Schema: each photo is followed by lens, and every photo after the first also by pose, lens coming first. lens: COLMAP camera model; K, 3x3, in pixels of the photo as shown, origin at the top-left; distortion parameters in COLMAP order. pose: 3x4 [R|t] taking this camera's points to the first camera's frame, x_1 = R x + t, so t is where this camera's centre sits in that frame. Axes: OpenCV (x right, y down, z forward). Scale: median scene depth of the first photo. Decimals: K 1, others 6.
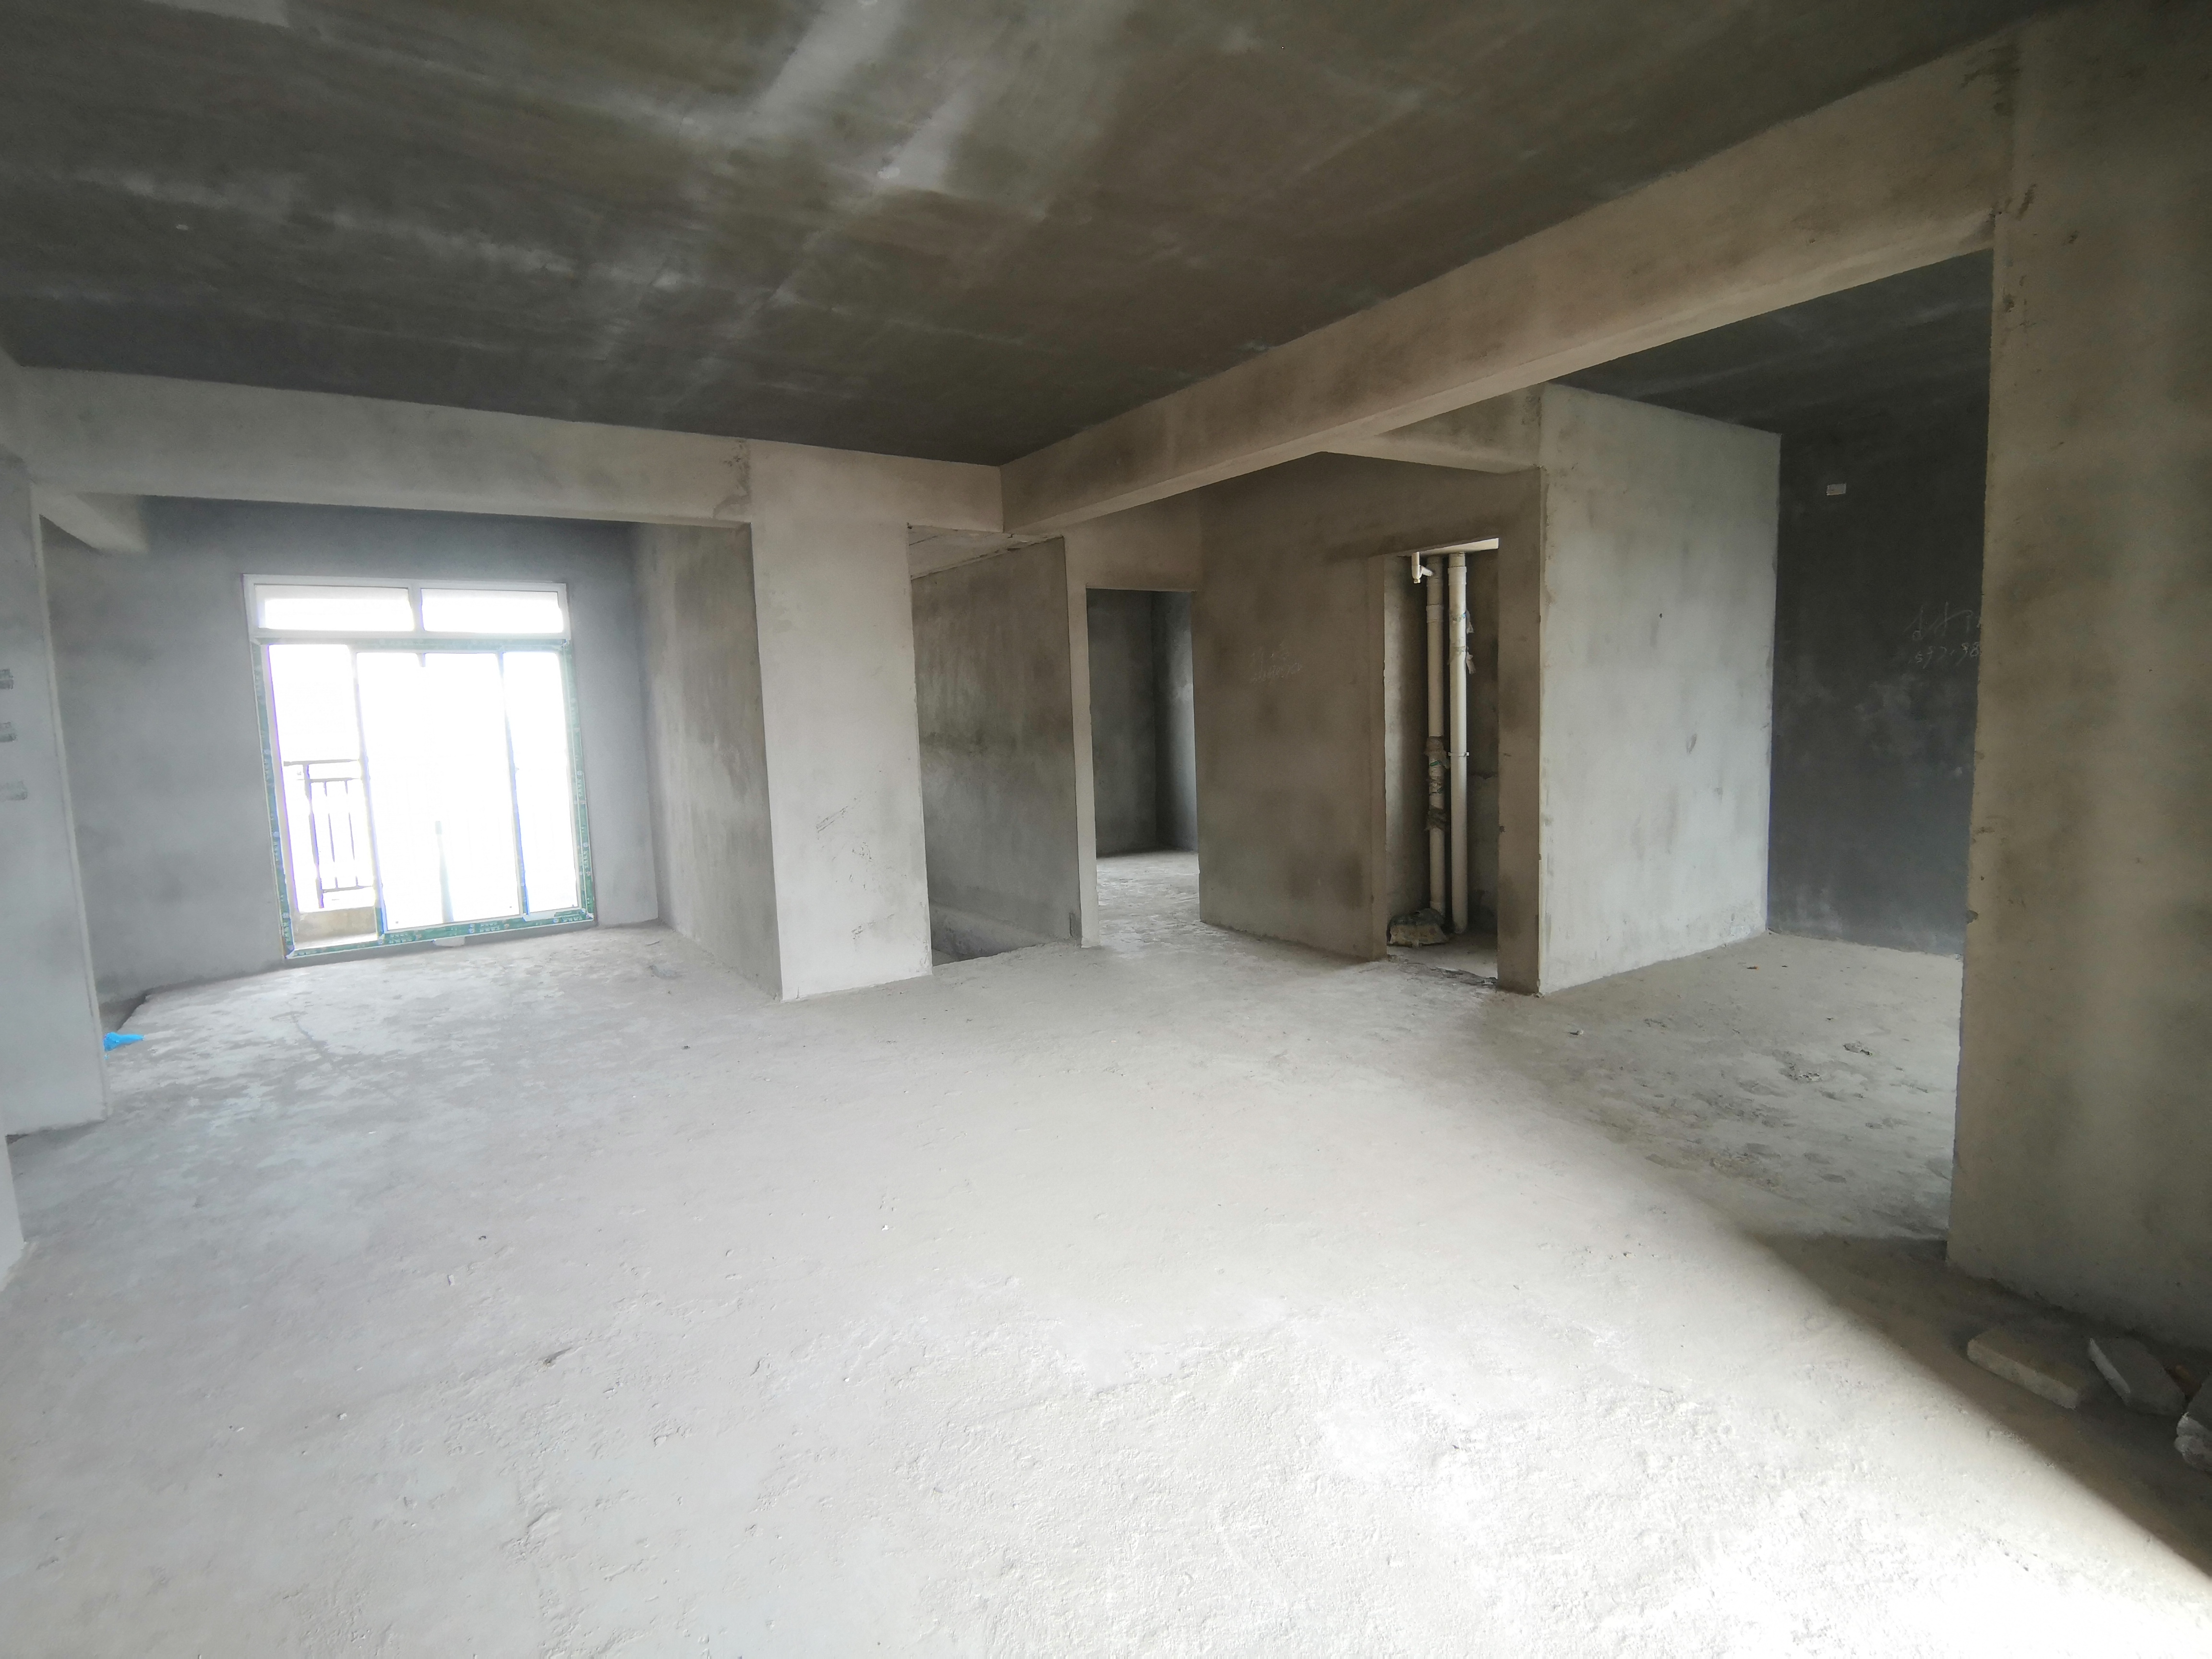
lens RADIAL K [[1078.2, 0, 1122.0], [0, 1078.2, 825.5], [0, 0, 1]] dist [-0.020109, -0.010396]
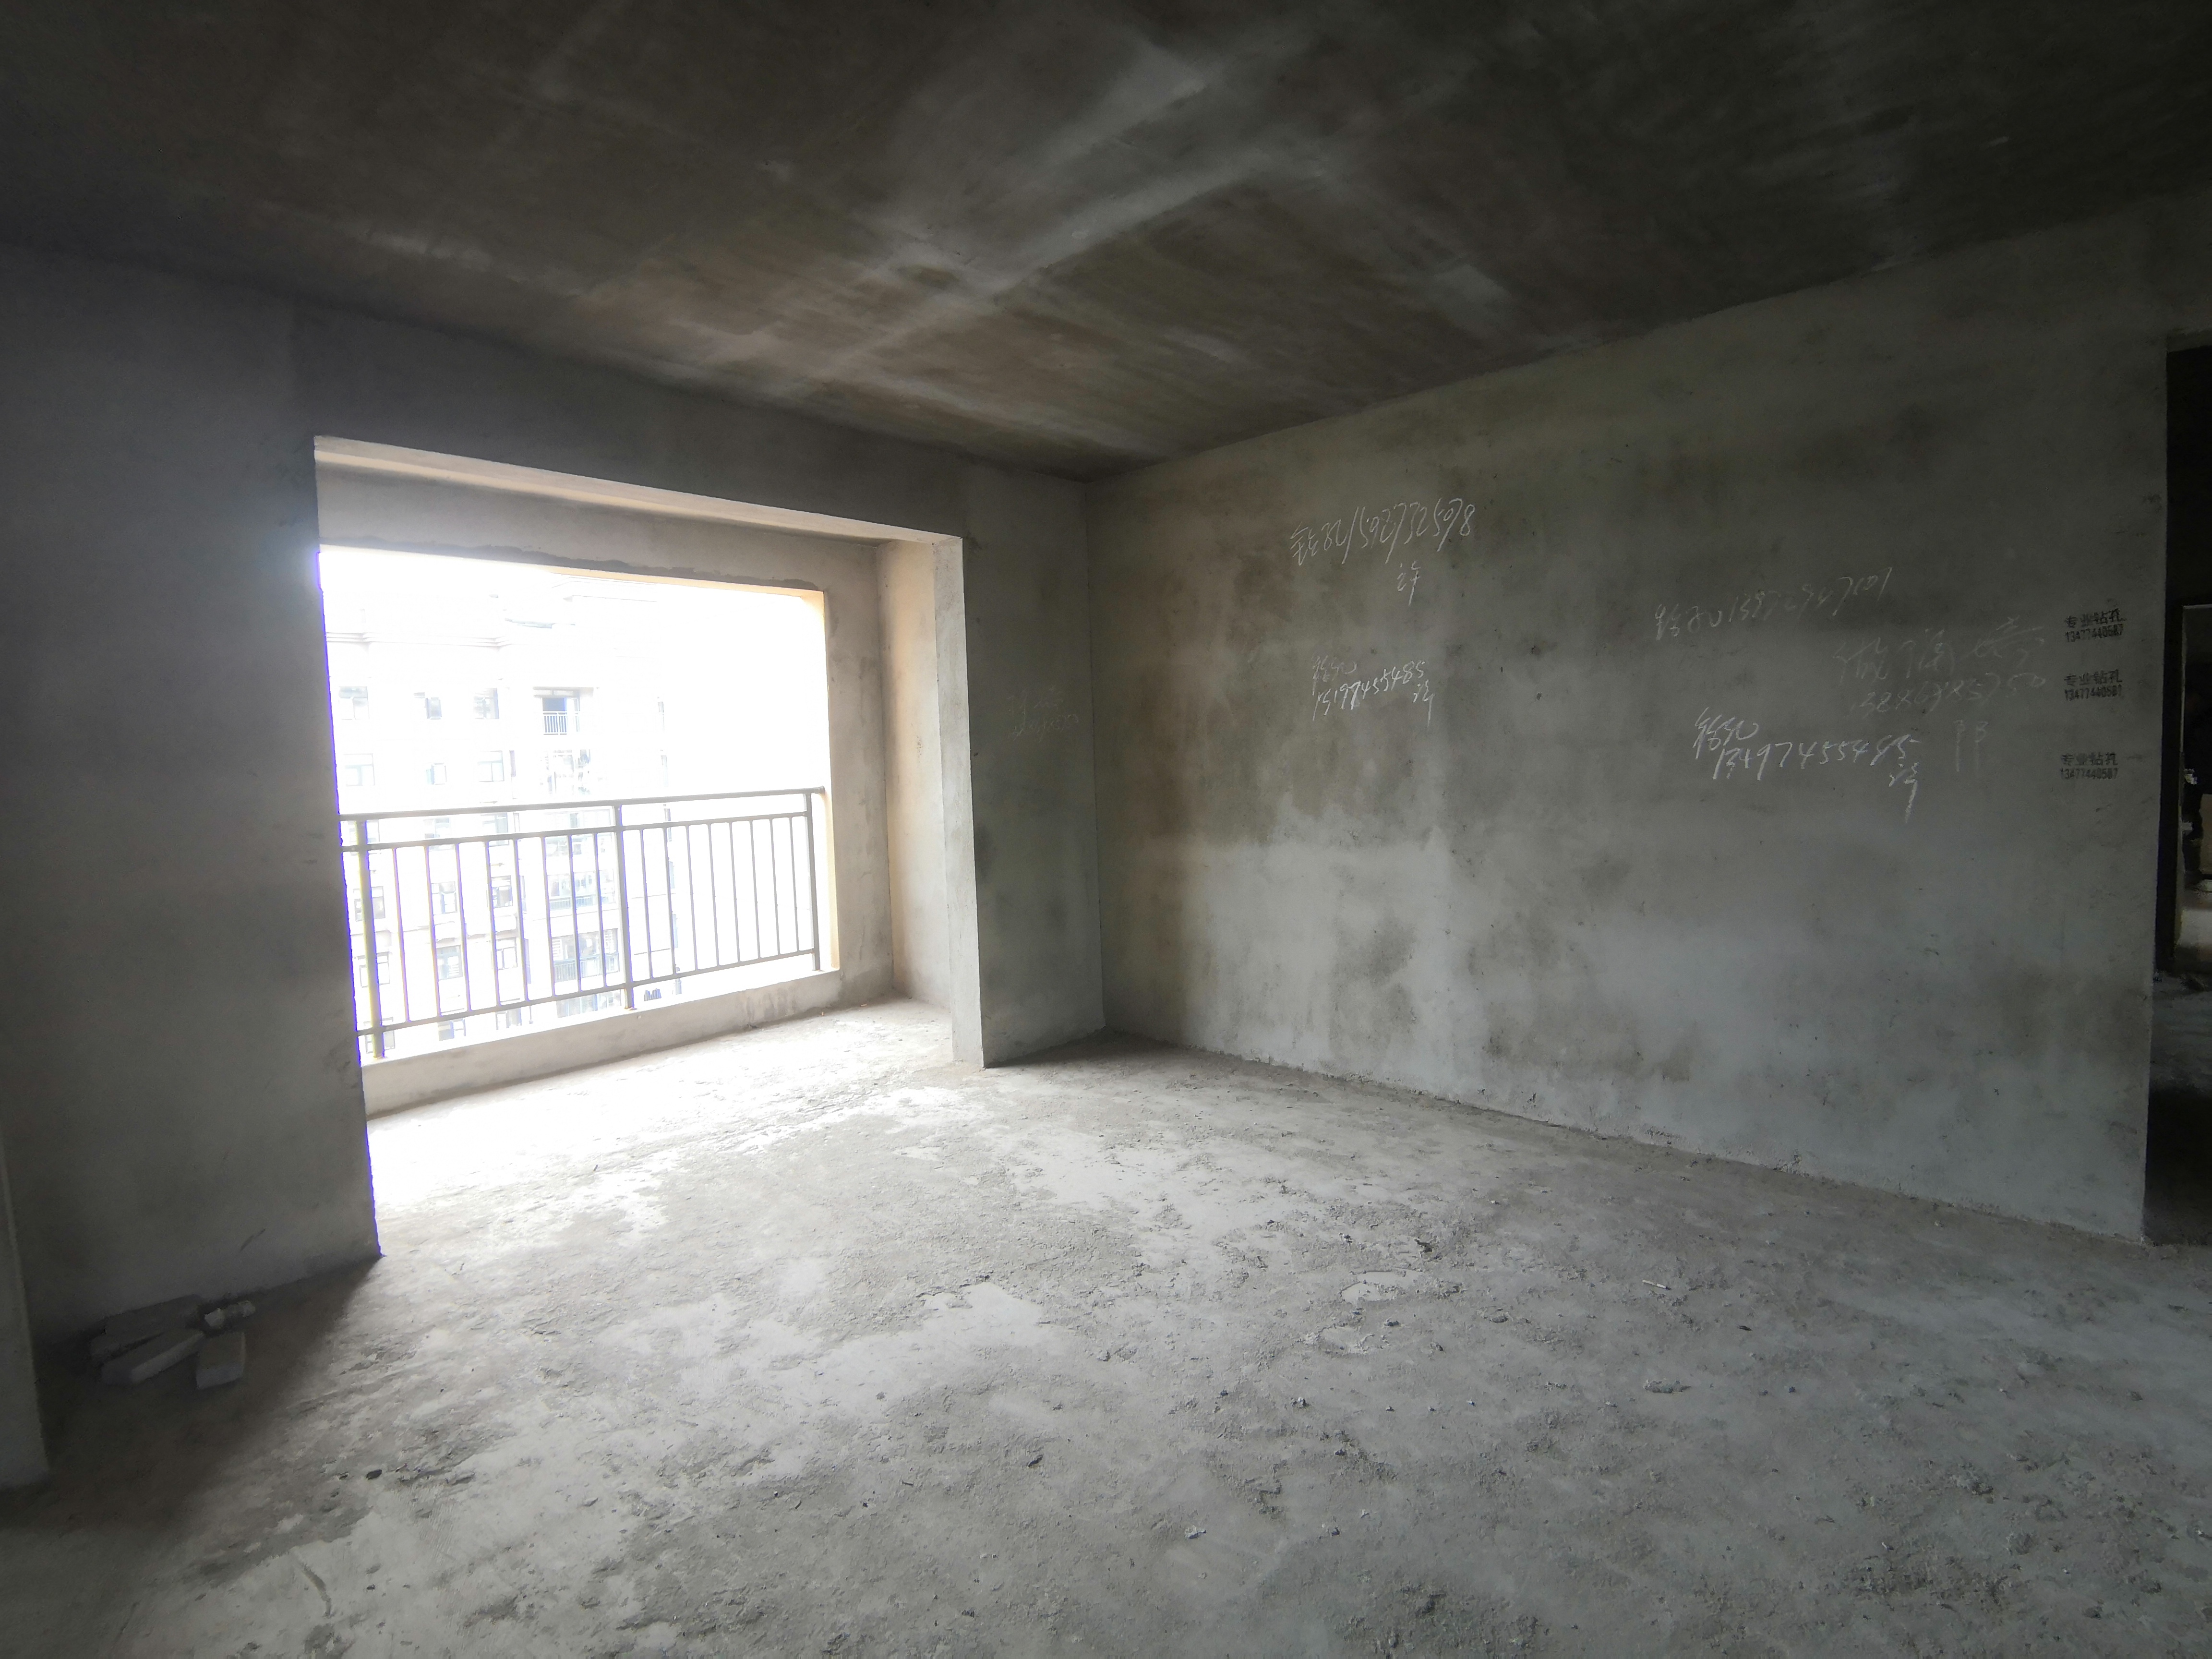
lens RADIAL K [[1078.2, 0, 1108.8], [0, 1078.2, 825.0], [0, 0, 1]] dist [-0.020109, -0.010396]
pose [[-0.974382, 0.082291, -0.209303, 0.019537], [0.045001, 0.983171, 0.177056, -0.078694], [0.220351, 0.163102, -0.961688, 0.684668]]
